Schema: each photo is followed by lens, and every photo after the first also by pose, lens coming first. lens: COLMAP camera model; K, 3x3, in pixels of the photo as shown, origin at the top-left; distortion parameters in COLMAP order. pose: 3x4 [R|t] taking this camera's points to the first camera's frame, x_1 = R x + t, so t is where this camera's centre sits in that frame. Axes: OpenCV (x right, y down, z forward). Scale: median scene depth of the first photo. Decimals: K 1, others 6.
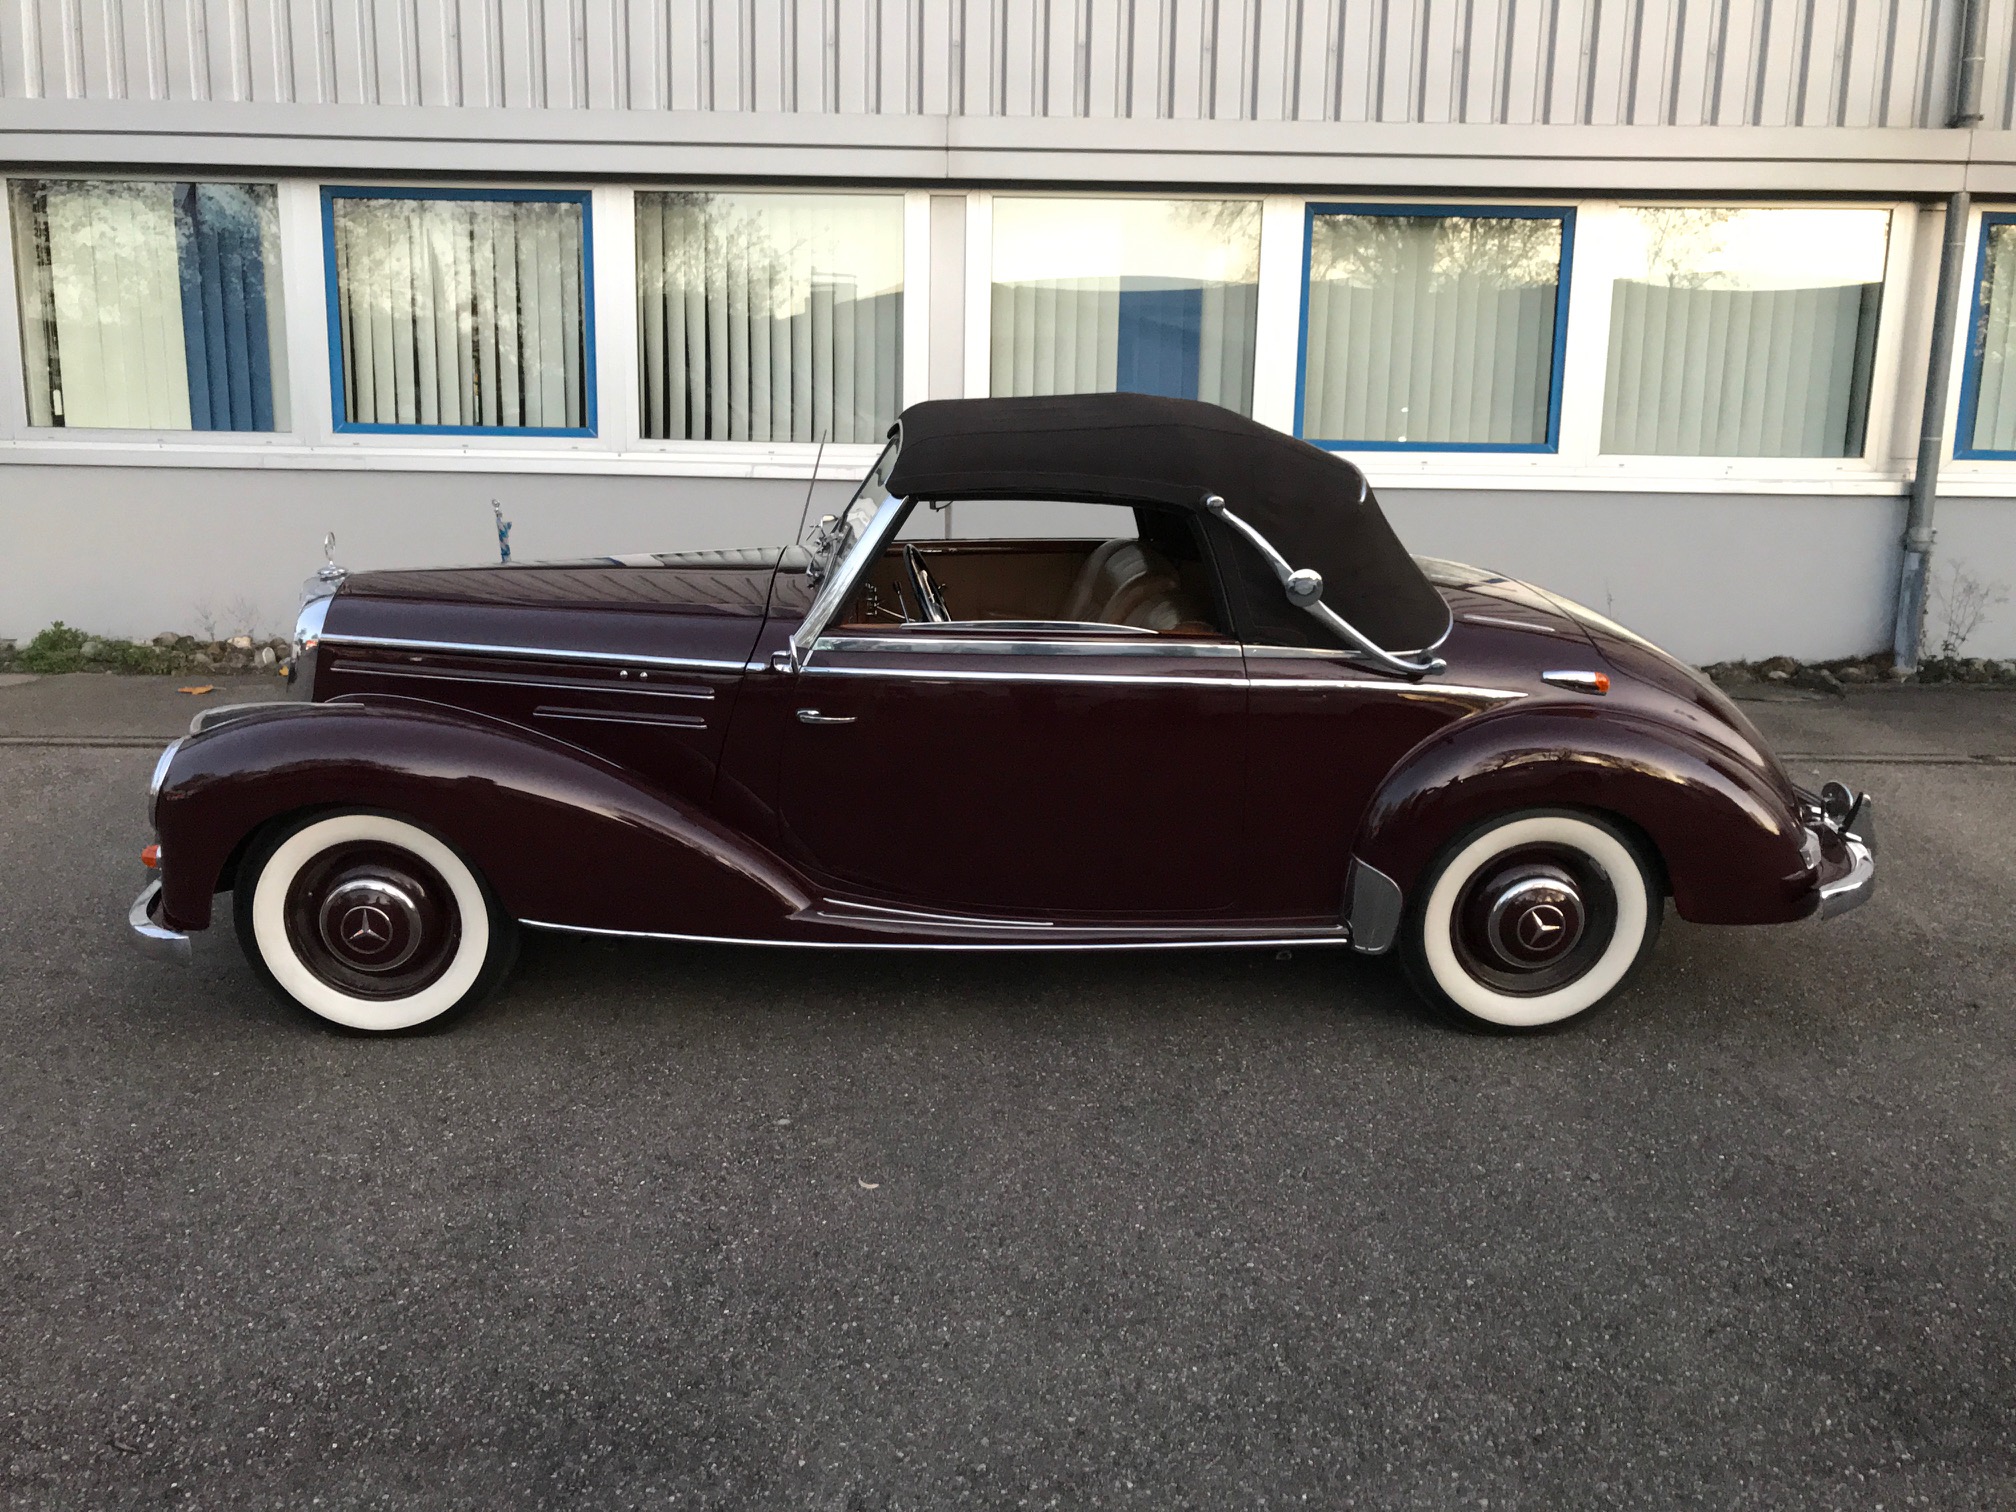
lens RADIAL K [[1657.8, 0, 1008.0], [0, 1657.8, 756.0], [0, 0, 1]] dist [0.007397, 0.003524]
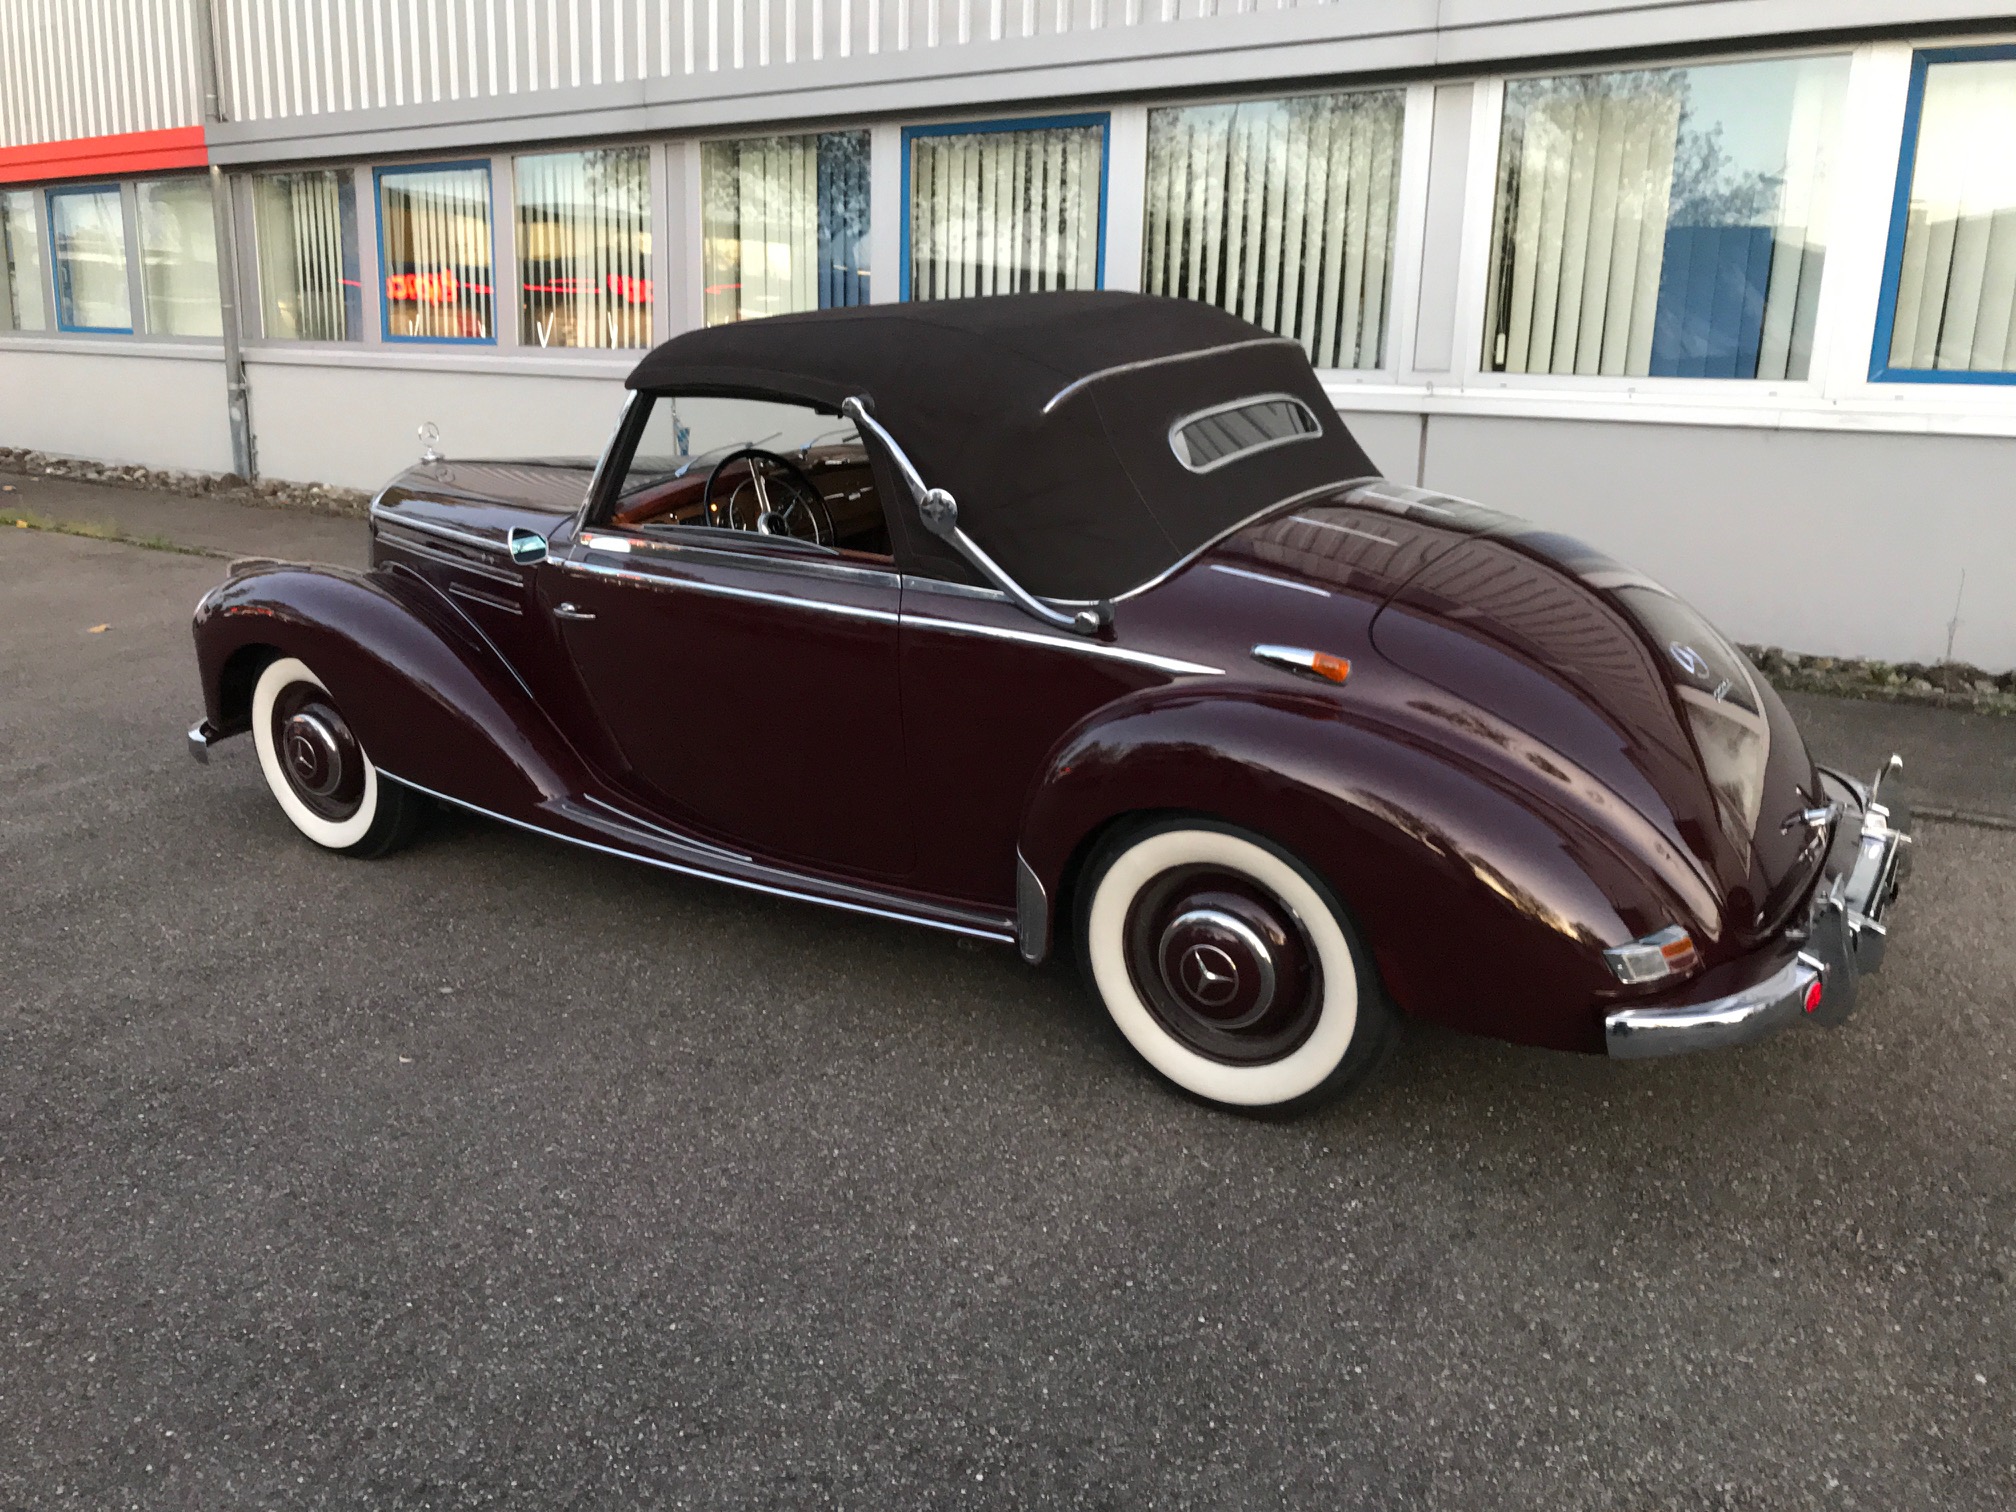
lens RADIAL K [[1672.7, 0, 1008.0], [0, 1672.7, 756.0], [0, 0, 1]] dist [0.008240, 0.009743]
pose [[0.805236, 0.141418, -0.575843, 0.690003], [-0.125306, 0.989795, 0.067855, -0.038970], [0.579563, 0.017518, 0.814739, 0.319744]]
